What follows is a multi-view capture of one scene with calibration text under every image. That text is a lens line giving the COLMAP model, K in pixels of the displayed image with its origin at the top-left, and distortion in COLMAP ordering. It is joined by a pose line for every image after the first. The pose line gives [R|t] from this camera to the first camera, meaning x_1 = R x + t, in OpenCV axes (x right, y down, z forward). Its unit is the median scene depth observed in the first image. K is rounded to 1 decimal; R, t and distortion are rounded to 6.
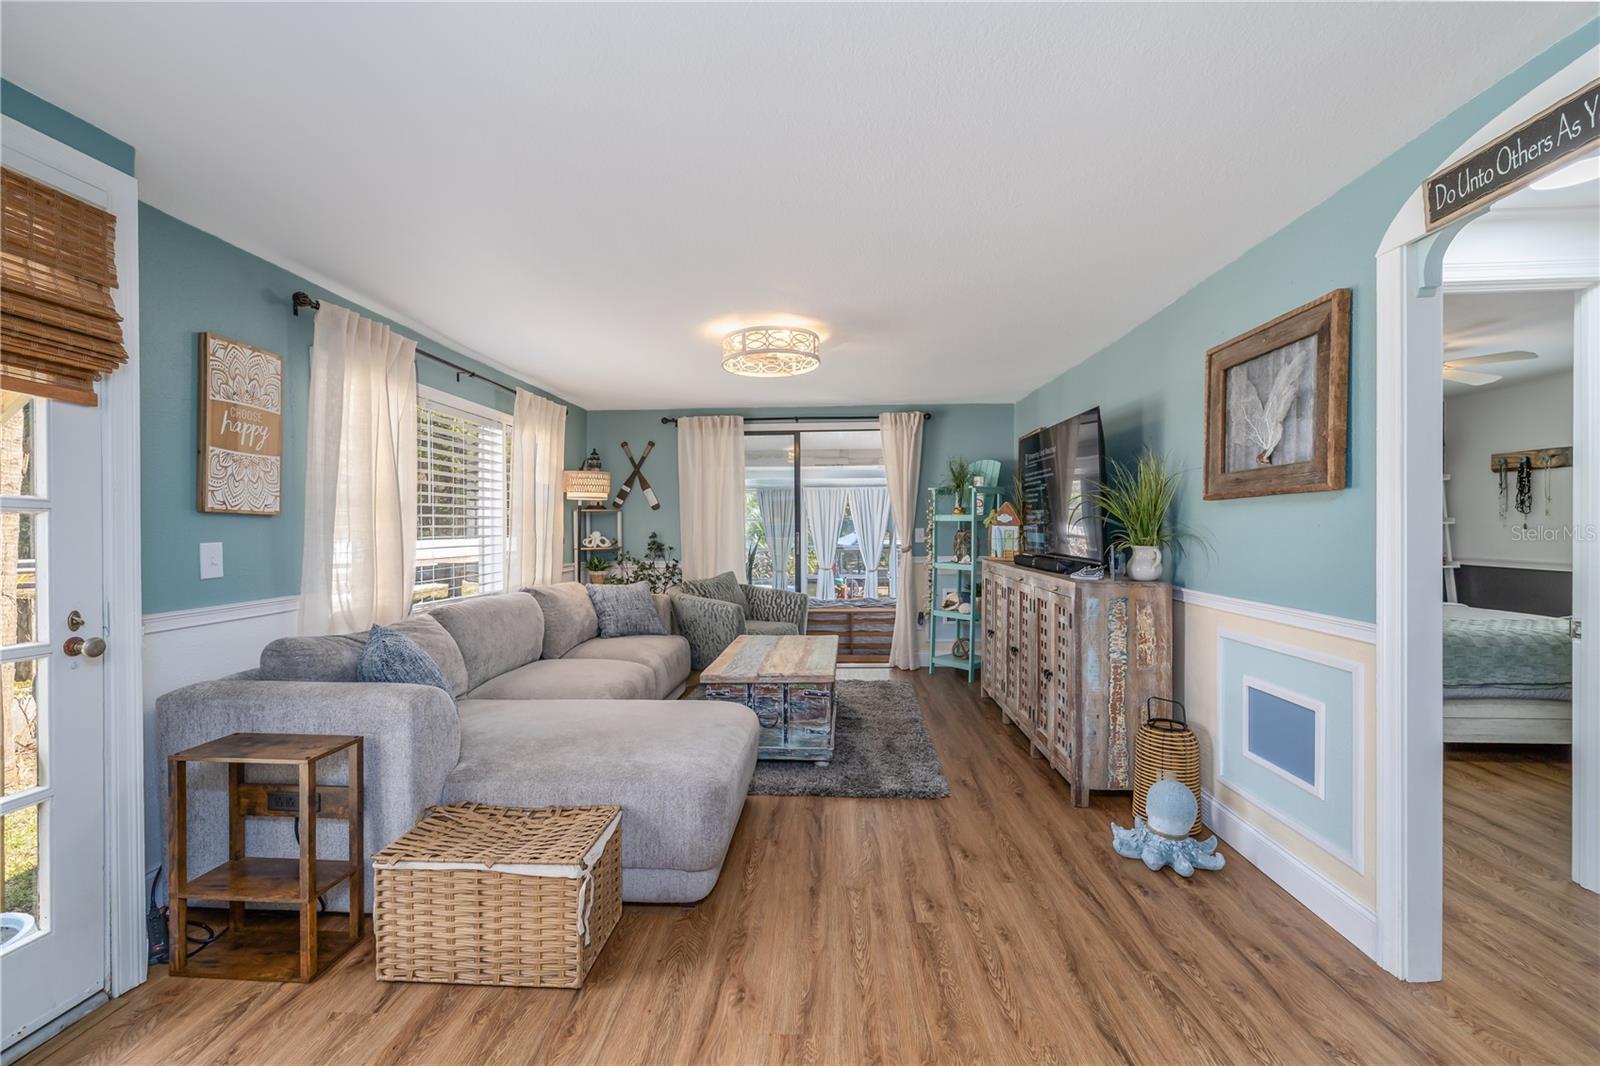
lens RADIAL K [[679.8, 0, 799.8], [0, 679.8, 528.7], [0, 0, 1]] dist [0.003876, -0.000053]
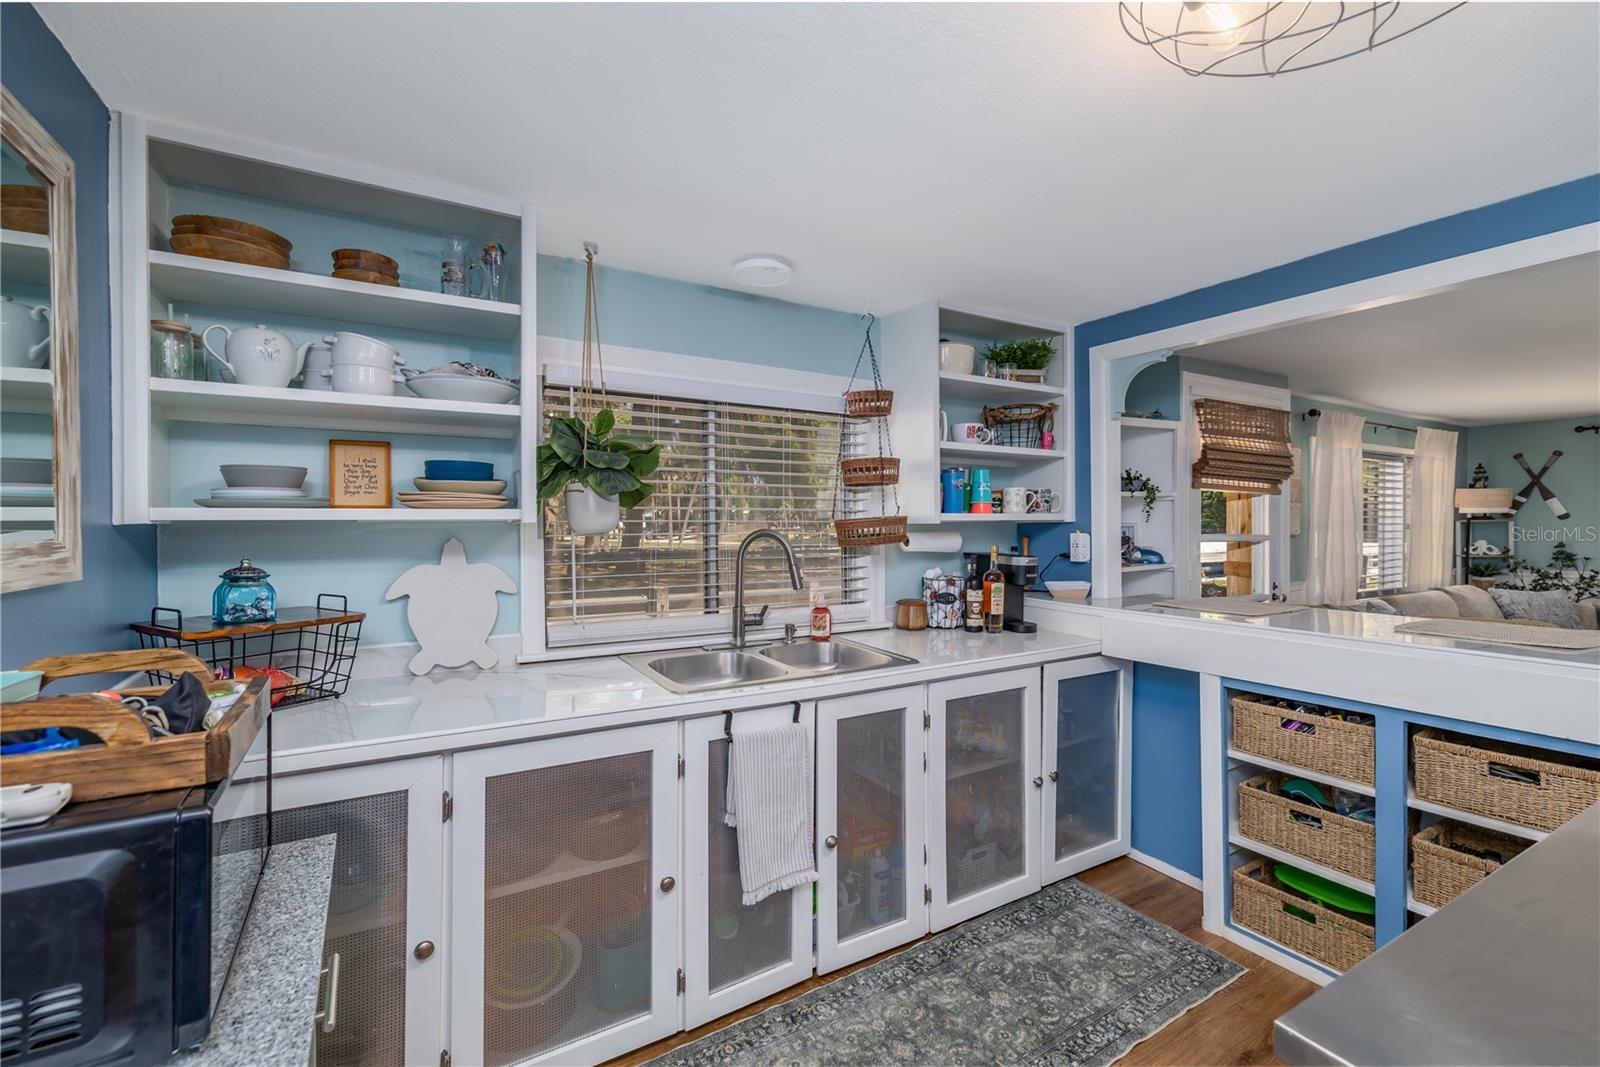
lens RADIAL K [[679.8, 0, 796.7], [0, 679.8, 525.5], [0, 0, 1]] dist [0.003876, -0.000053]
pose [[0.556782, 0.006212, -0.830636, -0.010283], [0.000860, 0.999967, 0.008055, -0.046153], [0.830659, -0.005200, 0.556758, -0.812706]]
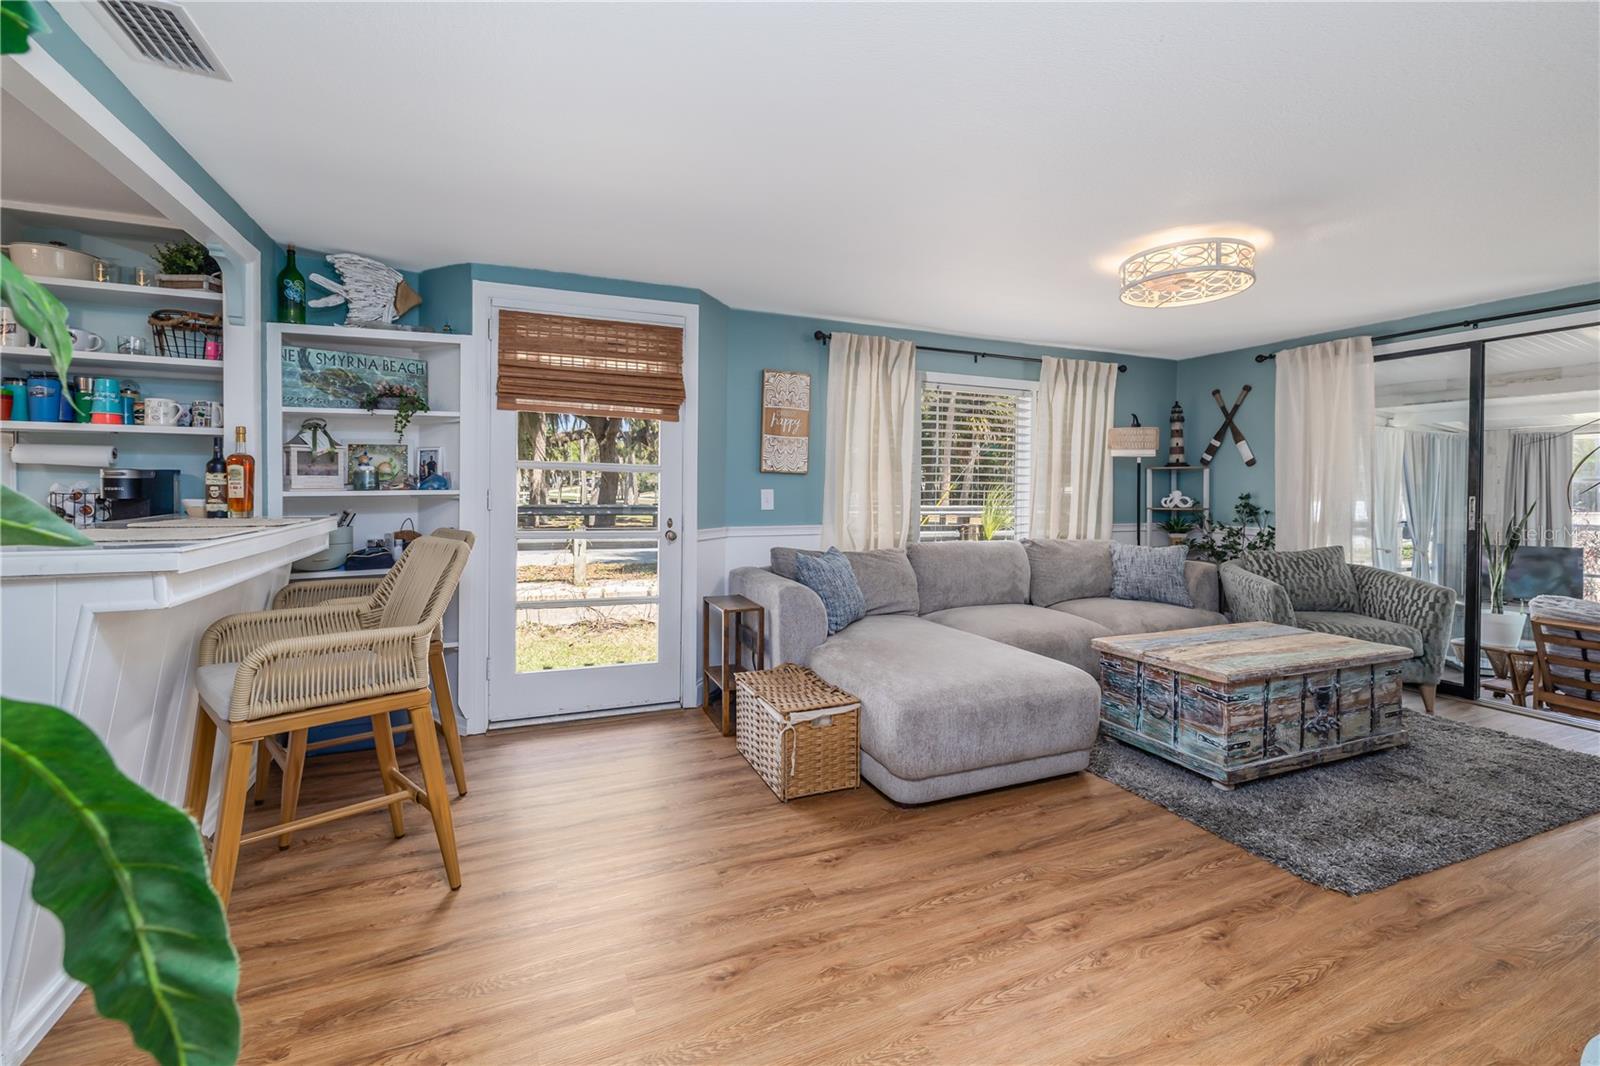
lens RADIAL K [[679.8, 0, 792.6], [0, 679.8, 493.8], [0, 0, 1]] dist [0.003876, -0.000053]
pose [[0.441564, 0.018623, -0.897037, 0.489183], [-0.013327, 0.999810, 0.014196, 0.003904], [0.897131, 0.005686, 0.441728, 0.196073]]
